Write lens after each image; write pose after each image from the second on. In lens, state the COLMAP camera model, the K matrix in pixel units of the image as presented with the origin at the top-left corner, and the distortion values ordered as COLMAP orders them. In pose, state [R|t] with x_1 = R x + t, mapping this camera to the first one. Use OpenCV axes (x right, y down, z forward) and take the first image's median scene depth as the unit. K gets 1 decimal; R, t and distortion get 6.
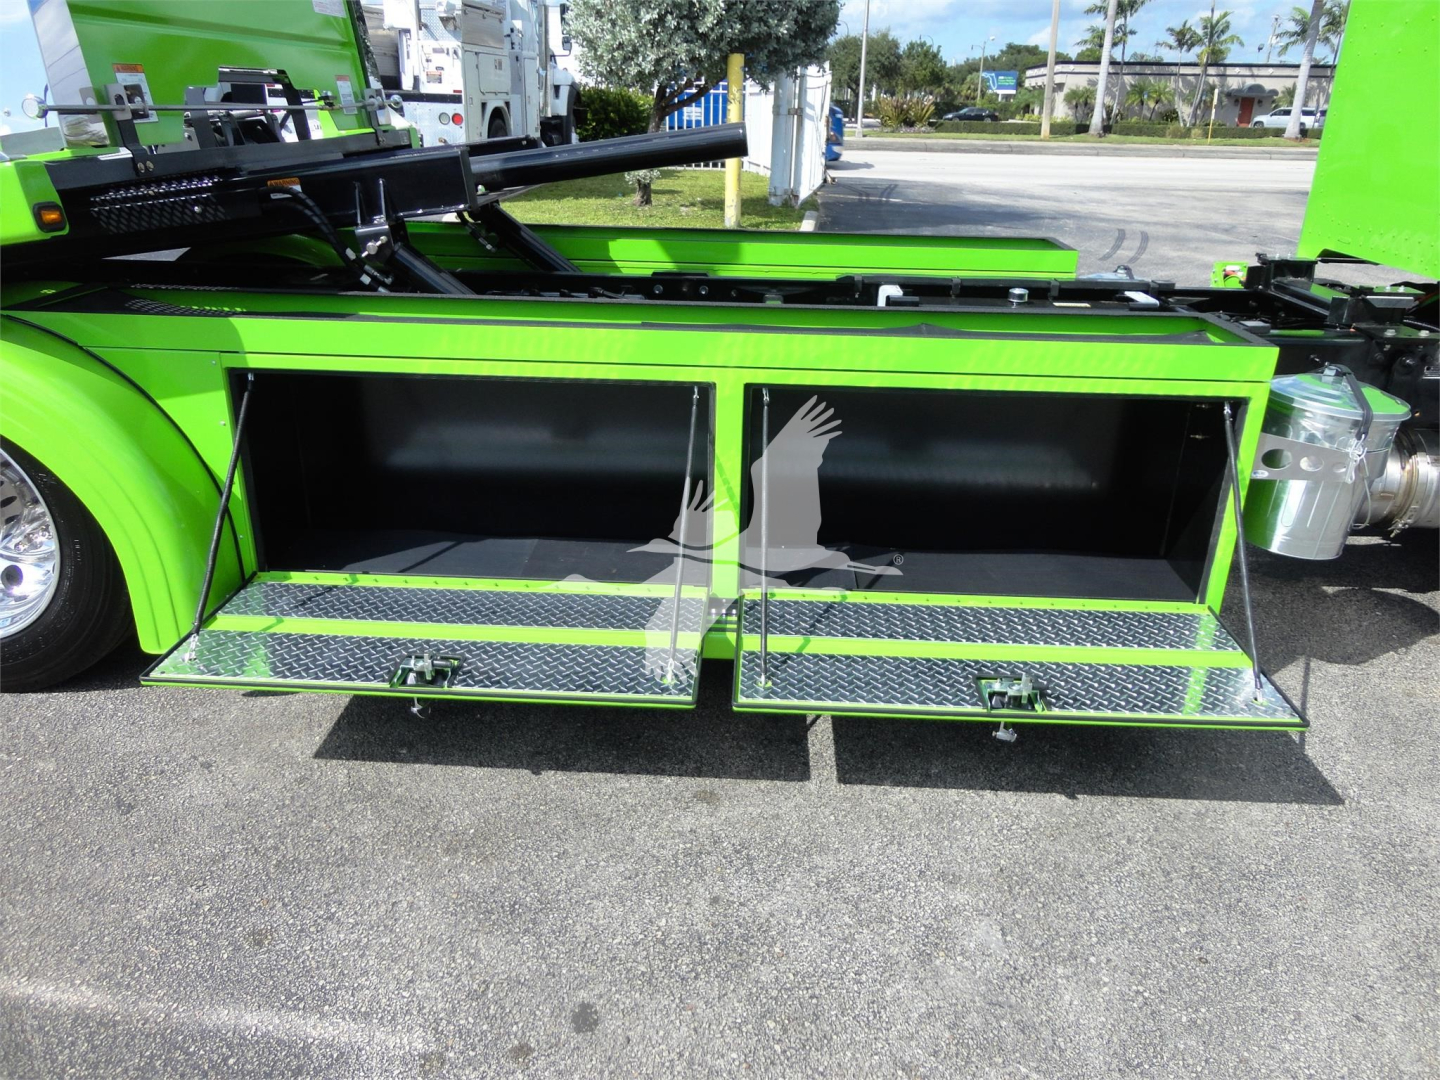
lens RADIAL K [[1045.2, 0, 718.3], [0, 1045.2, 537.5], [0, 0, 1]] dist [-0.005416, 0.007764]
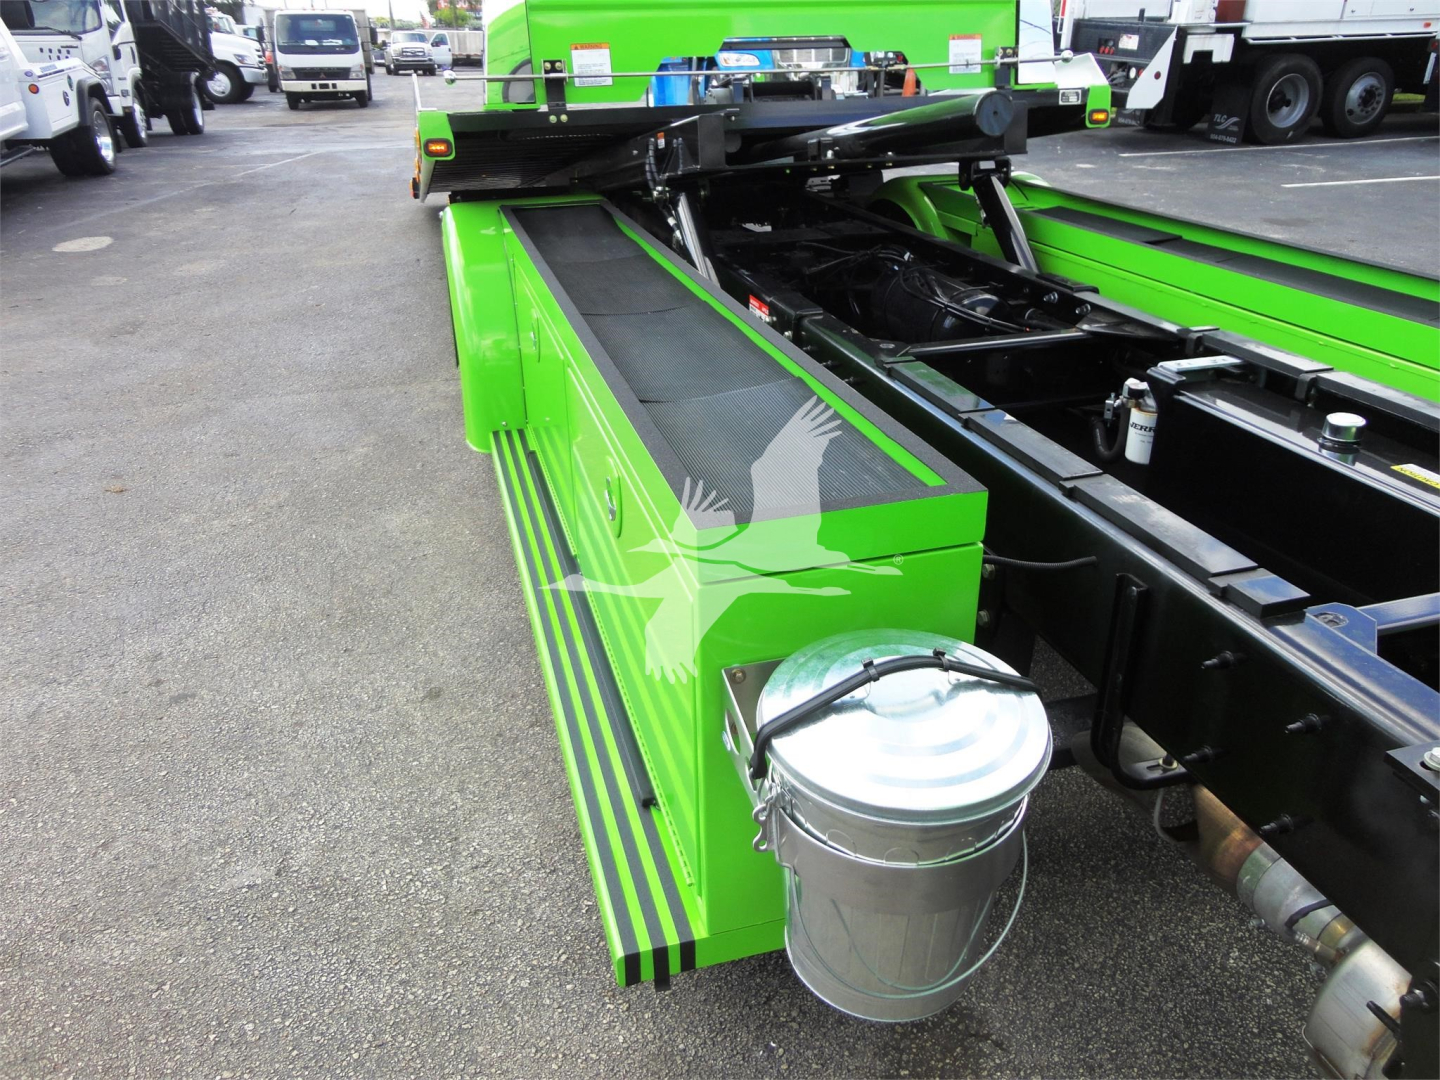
lens RADIAL K [[1045.2, 0, 718.3], [0, 1045.2, 537.5], [0, 0, 1]] dist [-0.005416, 0.007764]
pose [[0.305598, 0.388766, -0.869178, 0.238813], [-0.343358, 0.896424, 0.280230, -0.078694], [0.888096, 0.212801, 0.407432, 0.182548]]
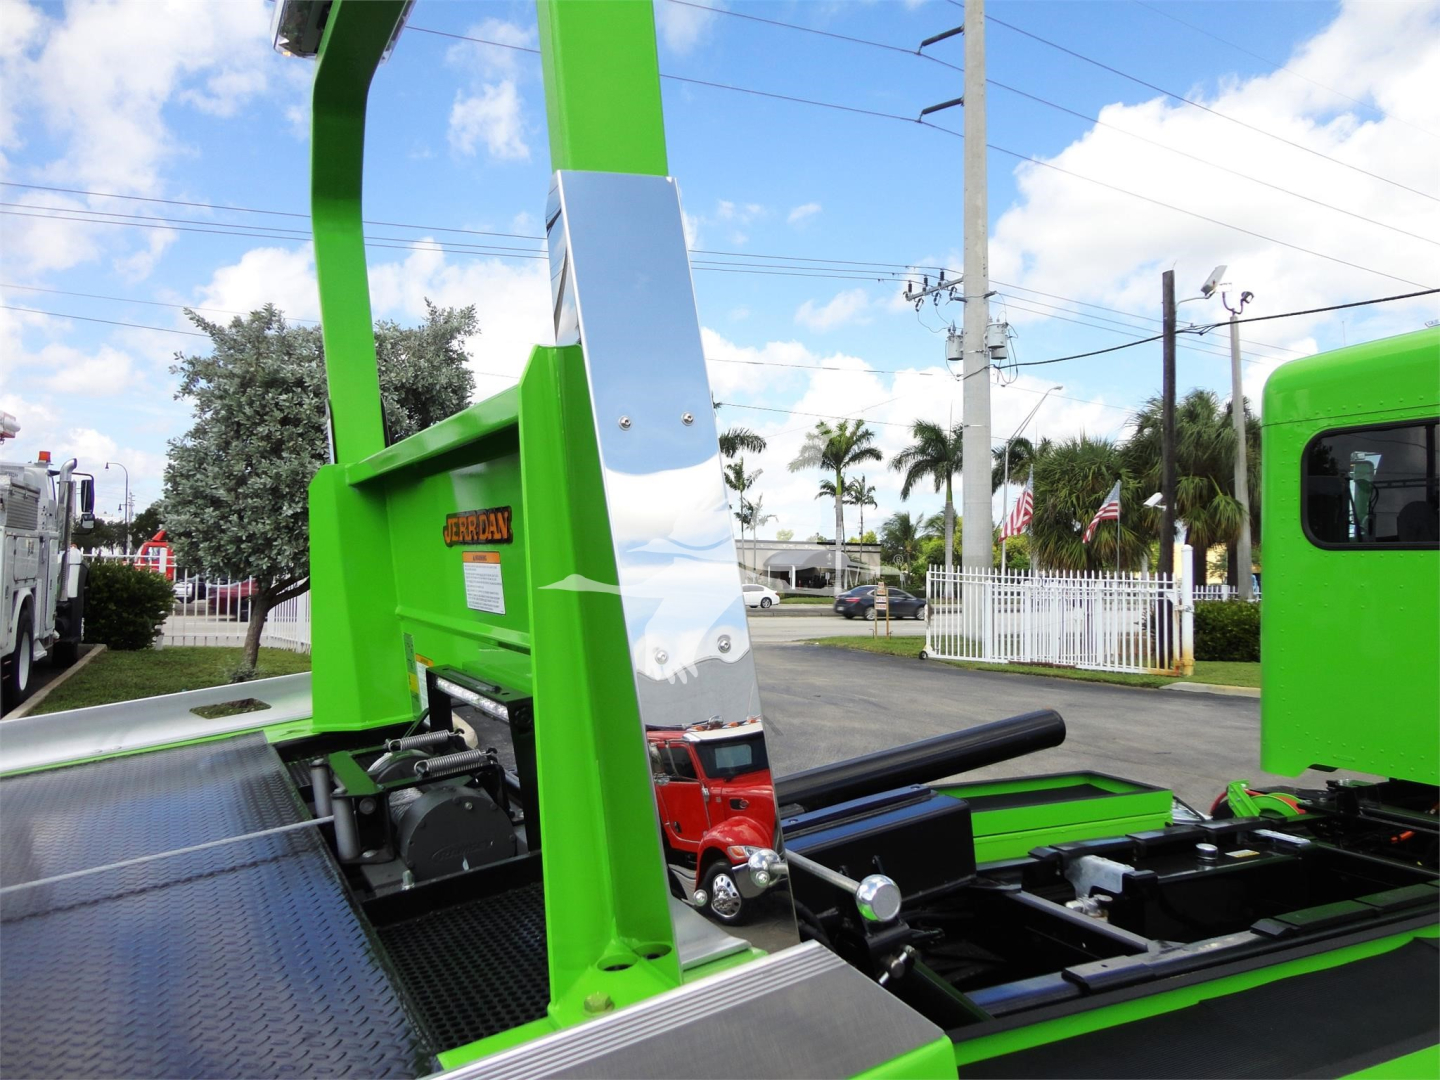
lens RADIAL K [[1045.2, 0, 718.3], [0, 1045.2, 537.5], [0, 0, 1]] dist [-0.005416, 0.007764]
pose [[0.834624, 0.035198, 0.549694, -0.252257], [0.189306, 0.918838, -0.346266, -0.102083], [-0.517267, 0.393062, 0.760221, 0.148505]]
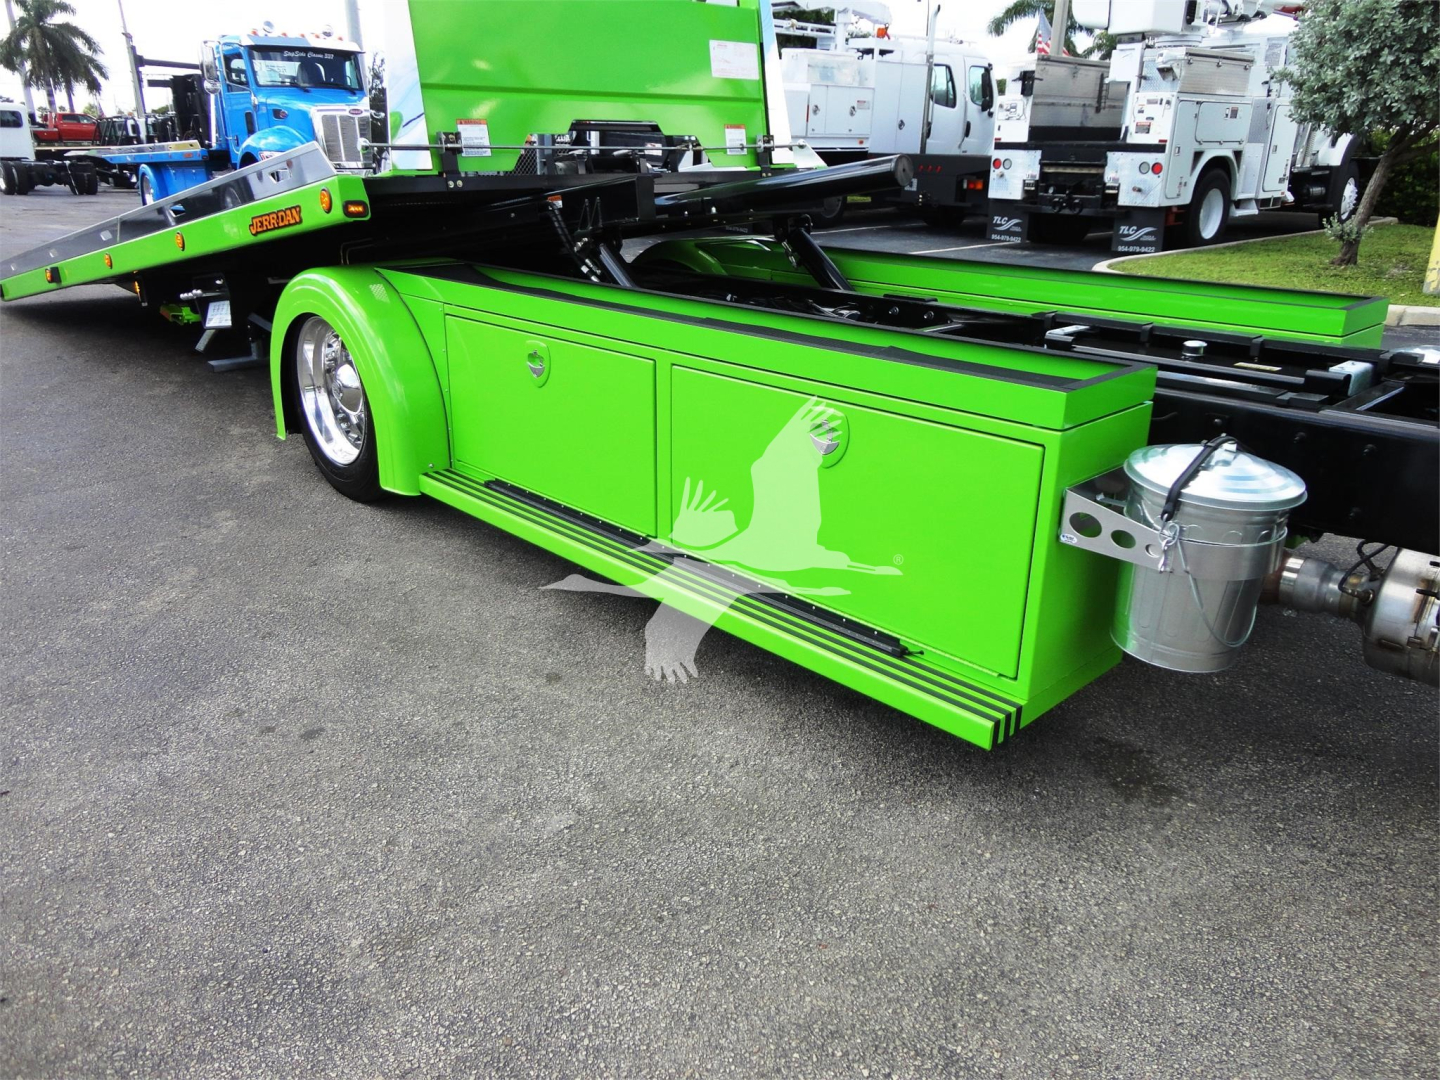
lens RADIAL K [[1045.2, 0, 718.3], [0, 1045.2, 537.5], [0, 0, 1]] dist [-0.005416, 0.007764]
pose [[0.720531, 0.229398, -0.654379, 0.216119], [-0.259696, 0.964285, 0.052089, -0.007466], [0.642957, 0.132408, 0.754370, 0.036668]]
